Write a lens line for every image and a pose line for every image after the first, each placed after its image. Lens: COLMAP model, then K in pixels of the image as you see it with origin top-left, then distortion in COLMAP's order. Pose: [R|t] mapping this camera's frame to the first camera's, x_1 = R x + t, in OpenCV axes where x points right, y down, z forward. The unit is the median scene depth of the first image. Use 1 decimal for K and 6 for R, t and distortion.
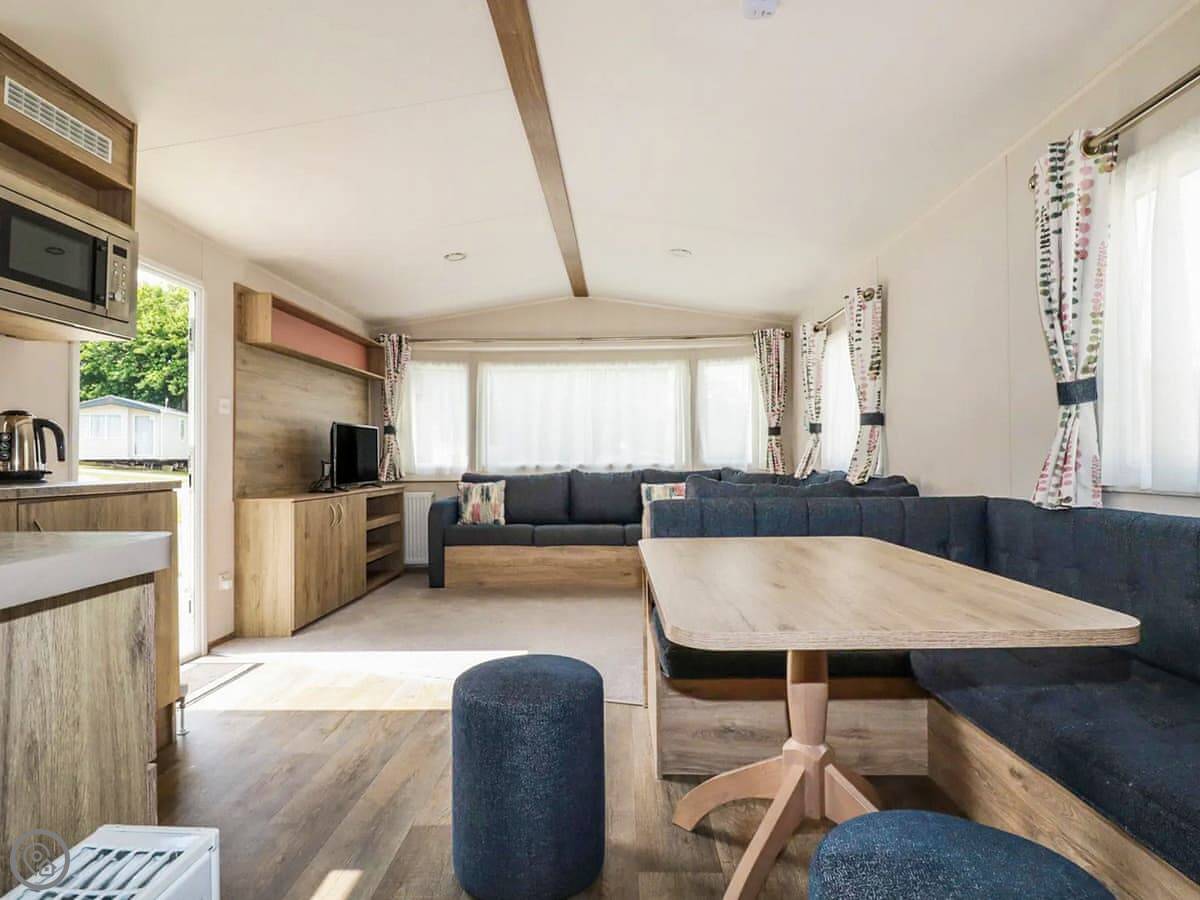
lens RADIAL K [[657.3, 0, 600.0], [0, 657.3, 450.0], [0, 0, 1]] dist [-0.002504, -0.012622]
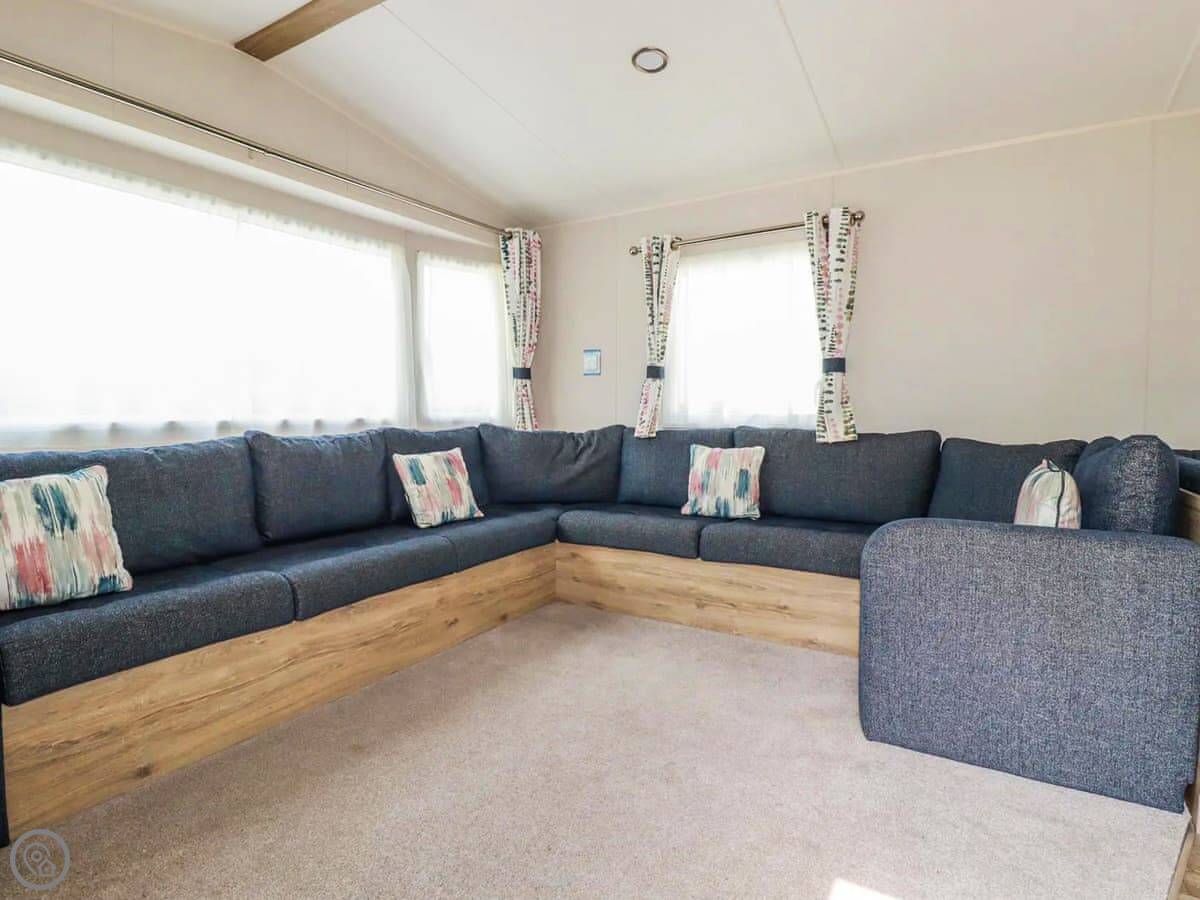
lens RADIAL K [[627.4, 0, 600.0], [0, 627.4, 450.0], [0, 0, 1]] dist [-0.004390, -0.000580]
pose [[0.473837, -0.046356, 0.879392, -0.375983], [-0.014736, 0.998056, 0.060552, 0.014947], [-0.880489, -0.041650, 0.472233, 0.704933]]
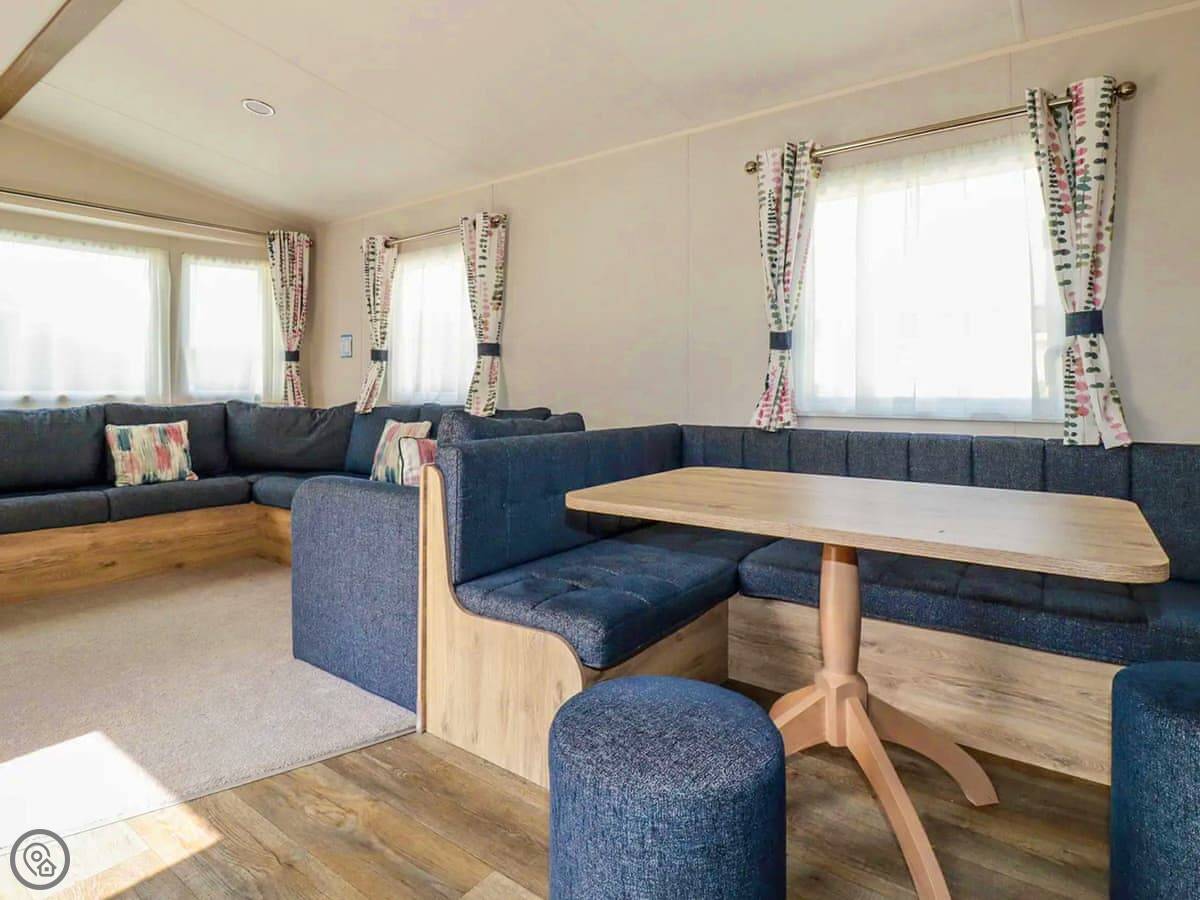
lens RADIAL K [[675.8, 0, 597.7], [0, 675.8, 382.3], [0, 0, 1]] dist [0.000712, -0.000360]
pose [[0.571084, 0.016877, 0.820718, -0.254024], [-0.017497, 0.999812, -0.008386, 0.005402], [-0.820705, -0.009571, 0.571271, 0.237088]]
